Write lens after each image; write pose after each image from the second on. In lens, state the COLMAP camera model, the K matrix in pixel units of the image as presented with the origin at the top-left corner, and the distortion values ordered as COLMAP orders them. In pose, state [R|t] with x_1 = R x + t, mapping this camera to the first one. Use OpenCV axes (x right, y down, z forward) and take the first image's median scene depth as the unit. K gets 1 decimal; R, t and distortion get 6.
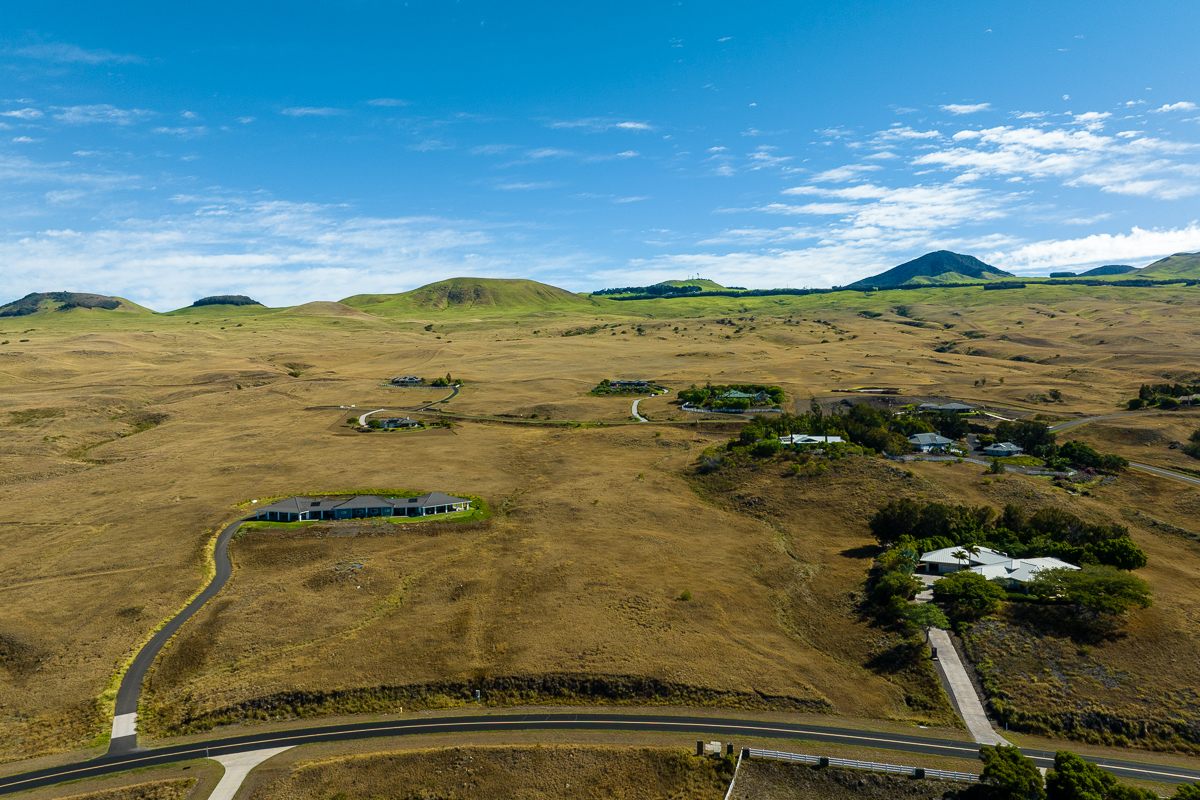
lens RADIAL K [[838.3, 0, 596.7], [0, 838.3, 363.5], [0, 0, 1]] dist [-0.005865, 0.028769]
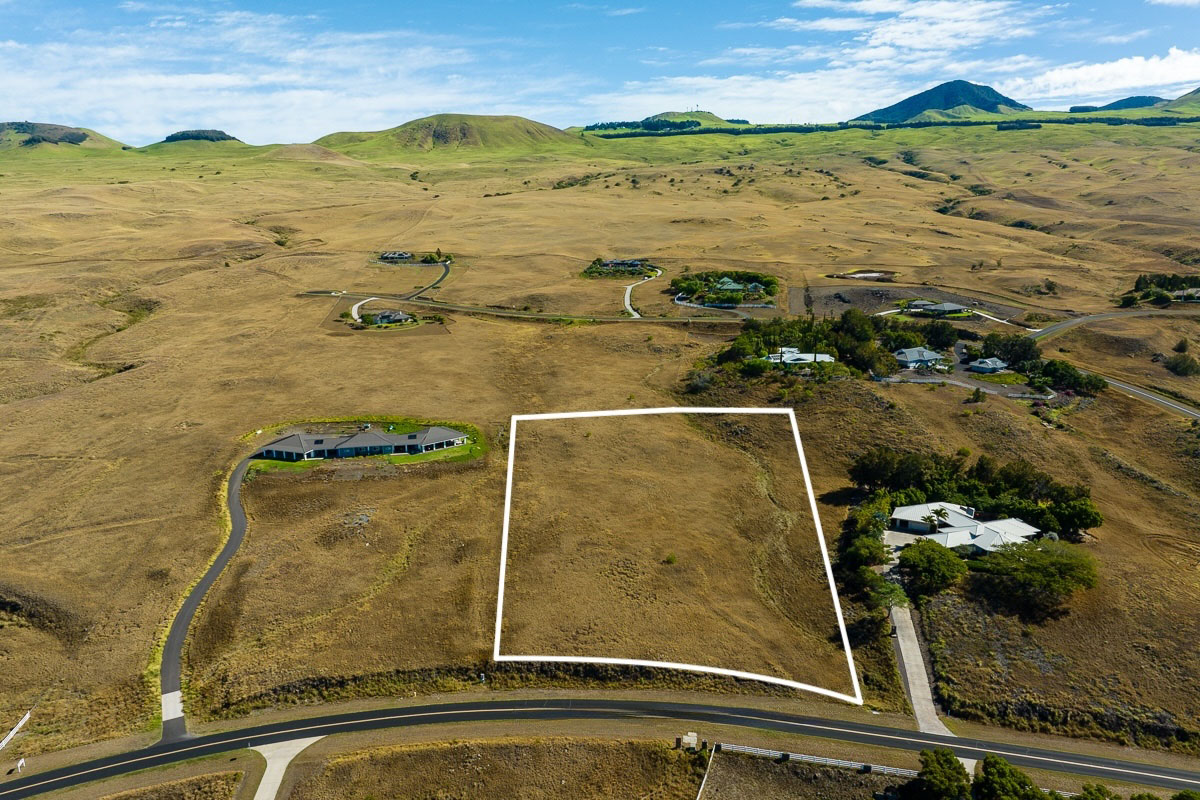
lens RADIAL K [[838.3, 0, 596.7], [0, 838.3, 363.5], [0, 0, 1]] dist [-0.005865, 0.028769]
pose [[0.999959, -0.008823, 0.001789, 0.007957], [0.007910, 0.955981, 0.293323, -0.211624], [-0.004298, -0.293297, 0.956012, 0.031724]]
